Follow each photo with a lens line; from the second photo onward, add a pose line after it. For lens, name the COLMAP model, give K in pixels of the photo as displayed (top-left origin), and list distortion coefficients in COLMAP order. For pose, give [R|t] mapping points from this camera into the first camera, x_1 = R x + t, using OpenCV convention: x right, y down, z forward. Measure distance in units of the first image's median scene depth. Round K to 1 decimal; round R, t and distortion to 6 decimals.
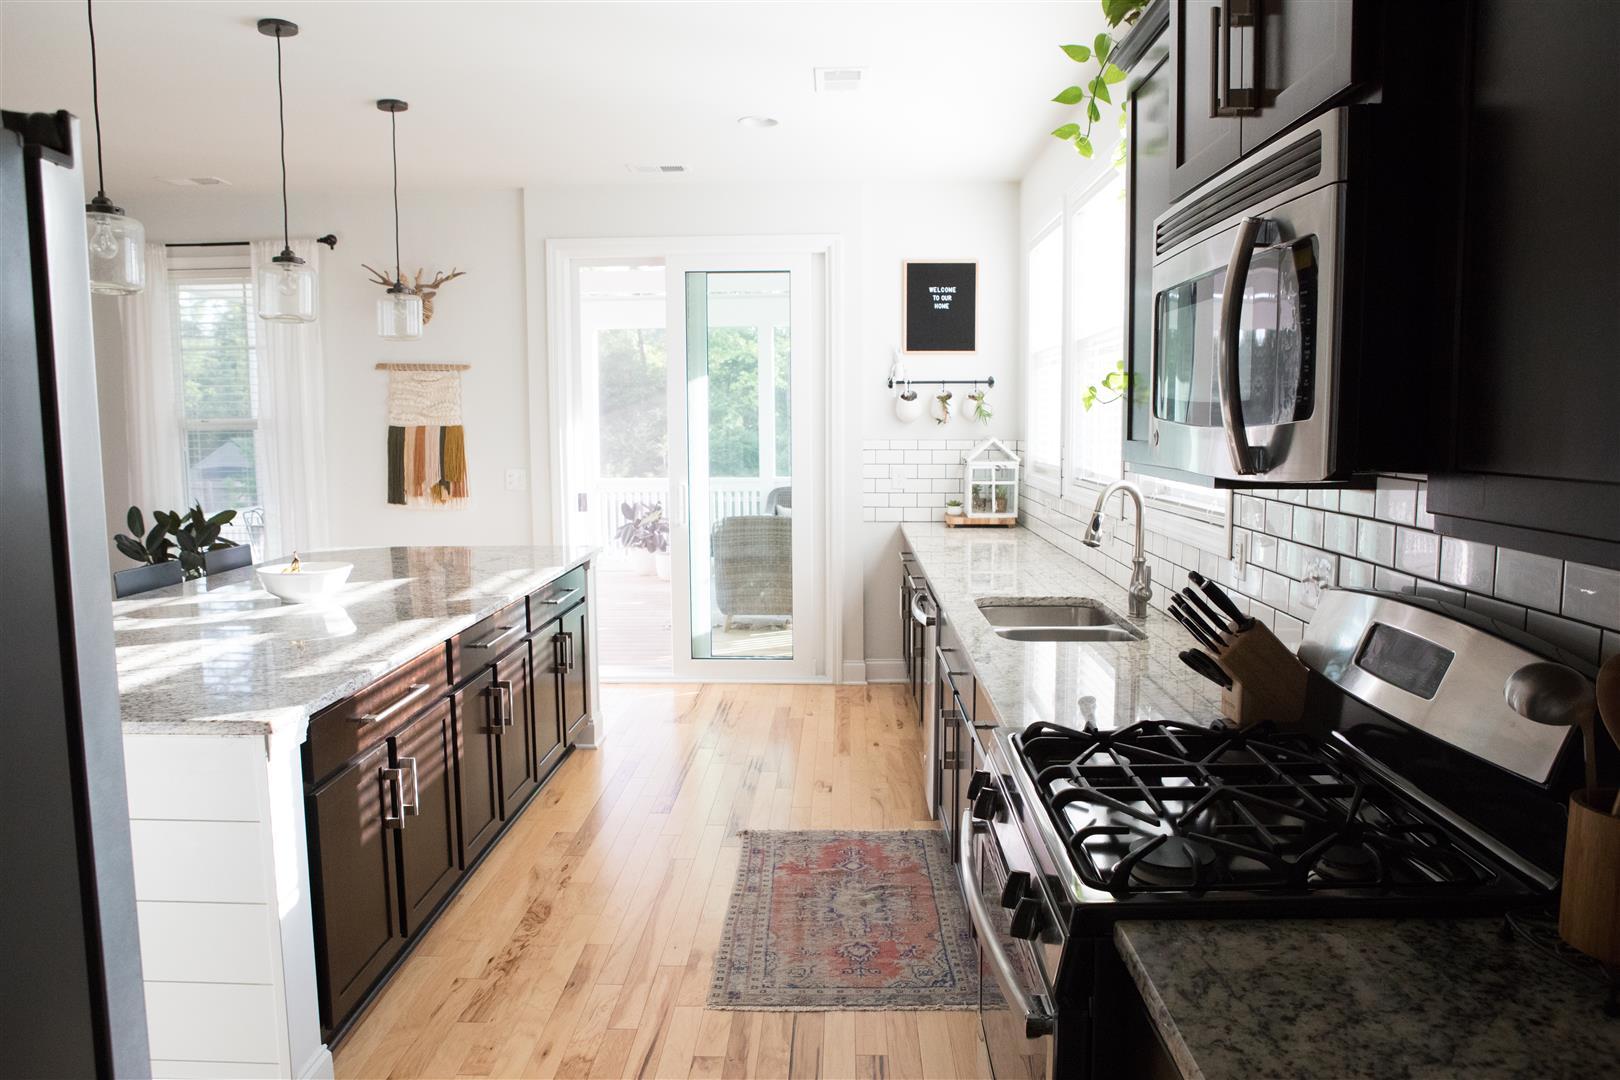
lens RADIAL K [[1172.3, 0, 810.0], [0, 1172.3, 540.0], [0, 0, 1]] dist [-0.106256, 0.078161]
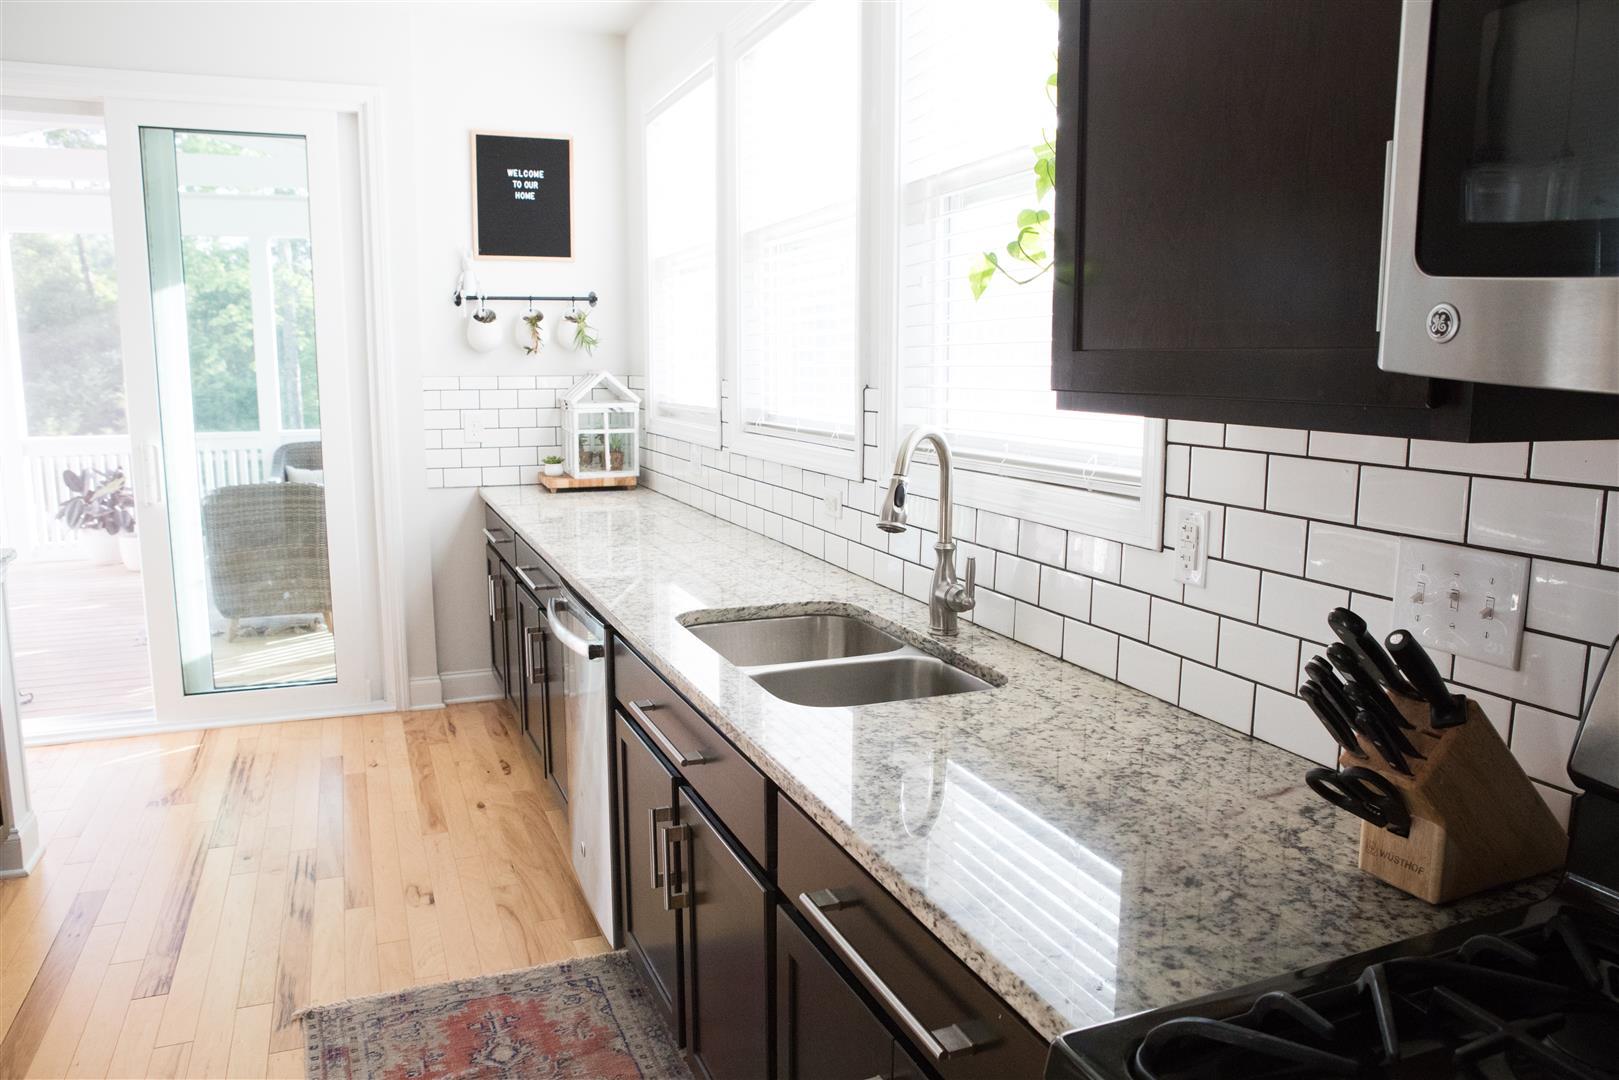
lens RADIAL K [[1171.6, 0, 809.5], [0, 1171.6, 540.0], [0, 0, 1]] dist [-0.106256, 0.078161]
pose [[0.915783, -0.055702, 0.397794, -0.026760], [0.037273, 0.997850, 0.053918, -0.014190], [-0.399941, -0.034550, 0.915889, 0.246048]]
